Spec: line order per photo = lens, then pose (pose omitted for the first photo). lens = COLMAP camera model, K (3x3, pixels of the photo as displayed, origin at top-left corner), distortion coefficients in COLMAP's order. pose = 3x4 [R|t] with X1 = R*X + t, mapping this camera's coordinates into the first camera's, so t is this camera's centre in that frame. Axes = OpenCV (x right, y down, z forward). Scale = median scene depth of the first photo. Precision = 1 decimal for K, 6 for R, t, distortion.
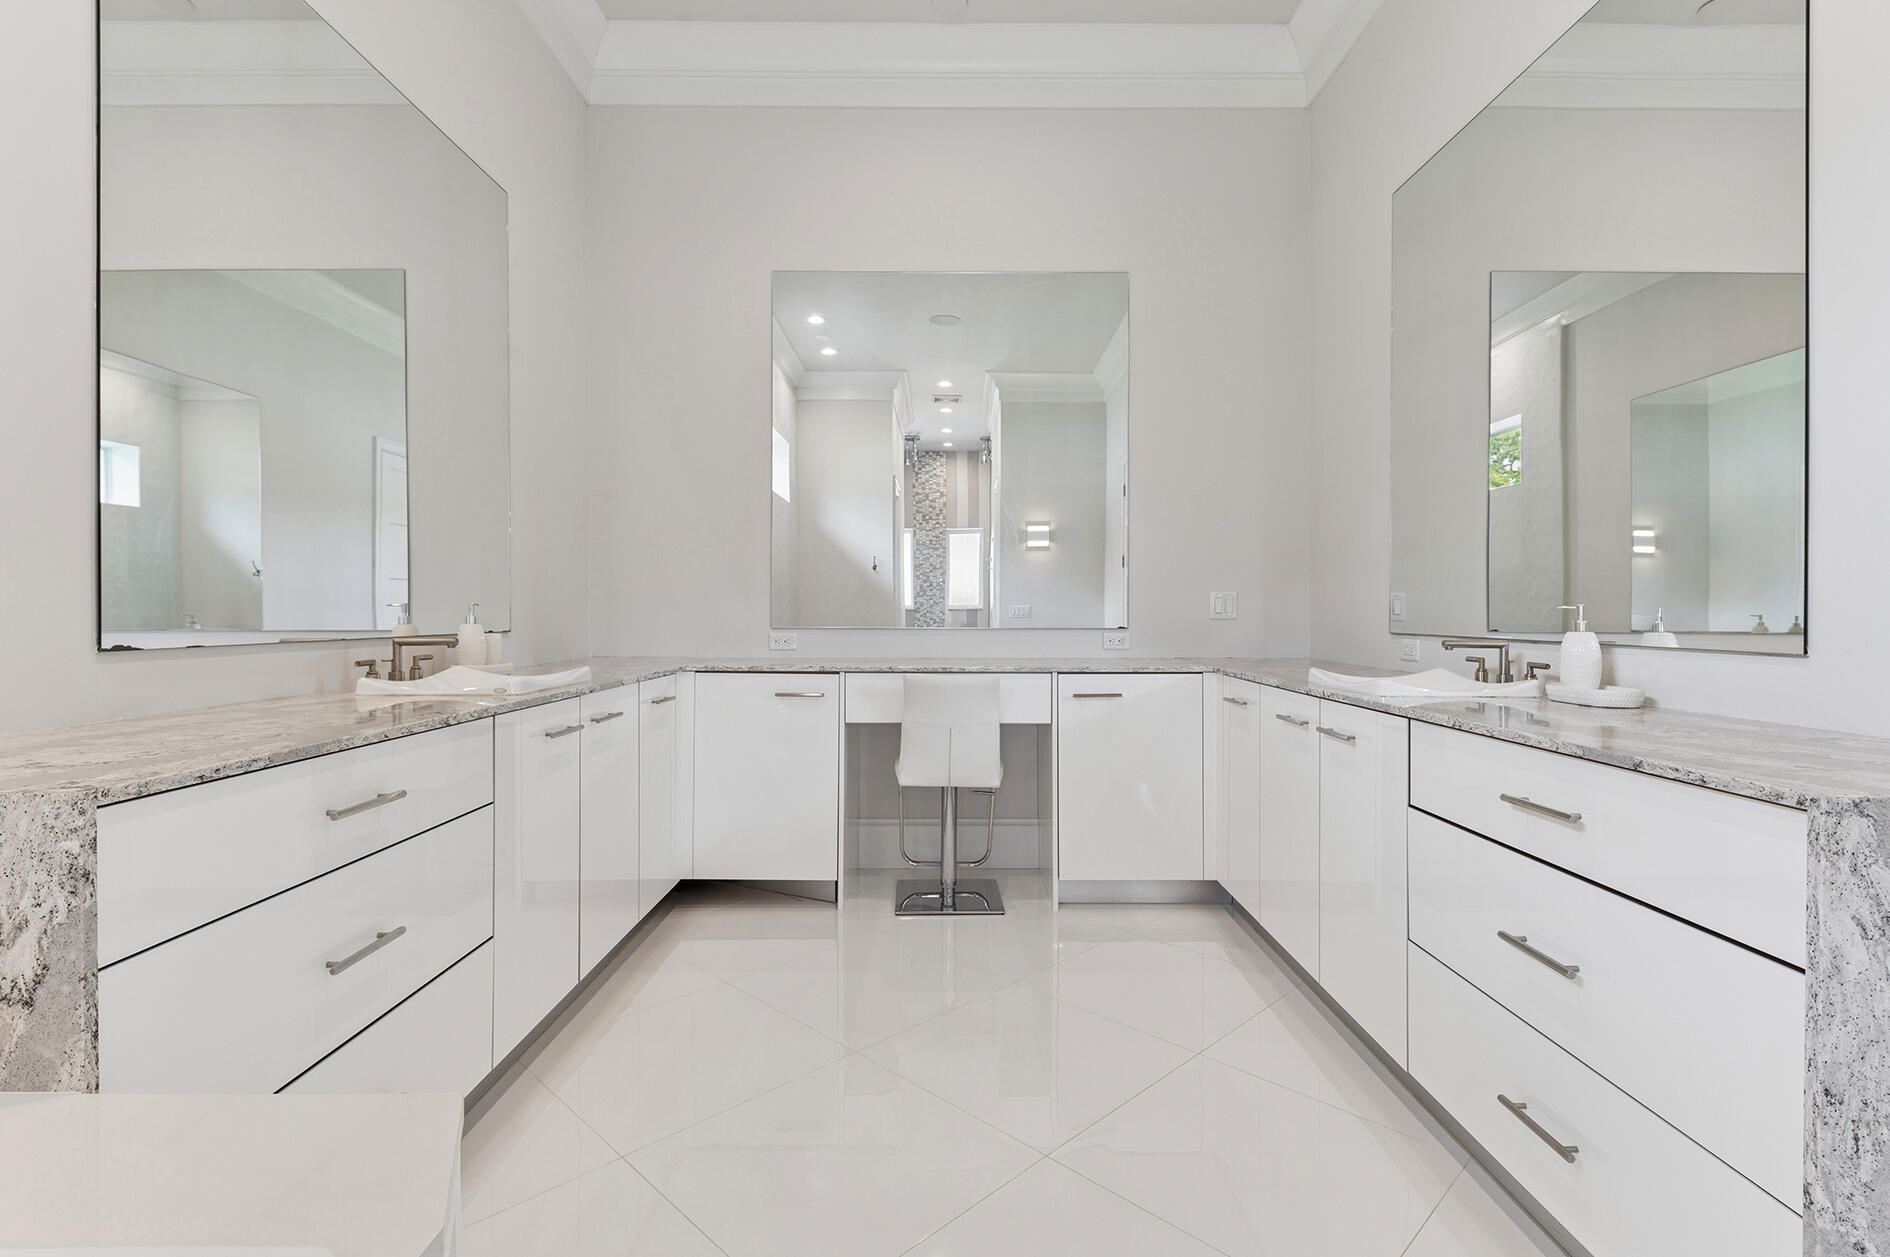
lens RADIAL K [[903.7, 0, 948.5], [0, 903.7, 622.9], [0, 0, 1]] dist [0.005233, 0.001272]
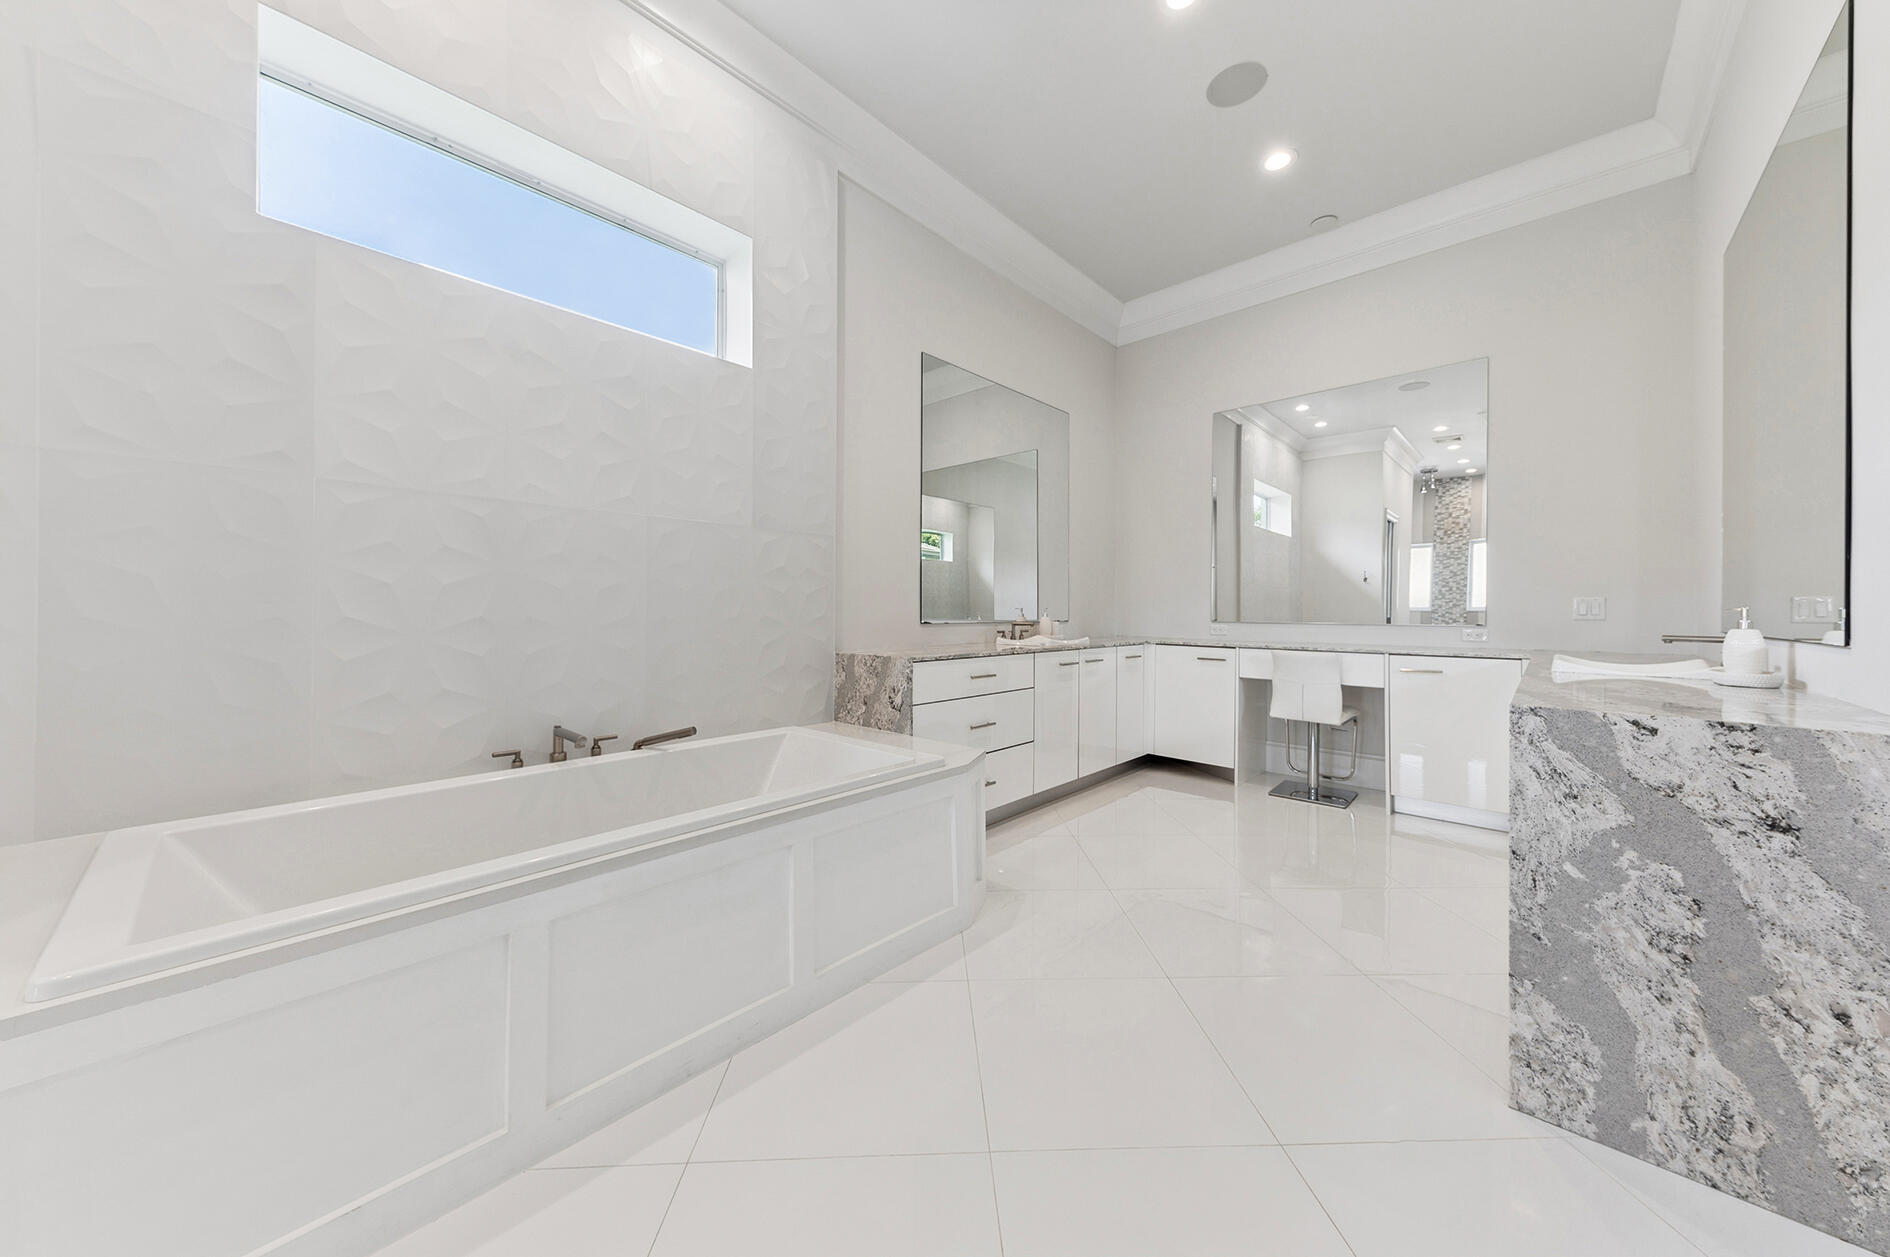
lens RADIAL K [[647.5, 0, 944.9], [0, 647.5, 619.9], [0, 0, 1]] dist [0.020486, -0.006184]
pose [[0.730144, 0.012255, -0.683184, 0.326007], [-0.013673, 0.999901, 0.003323, 0.005602], [0.683157, 0.006914, 0.730239, -0.286426]]
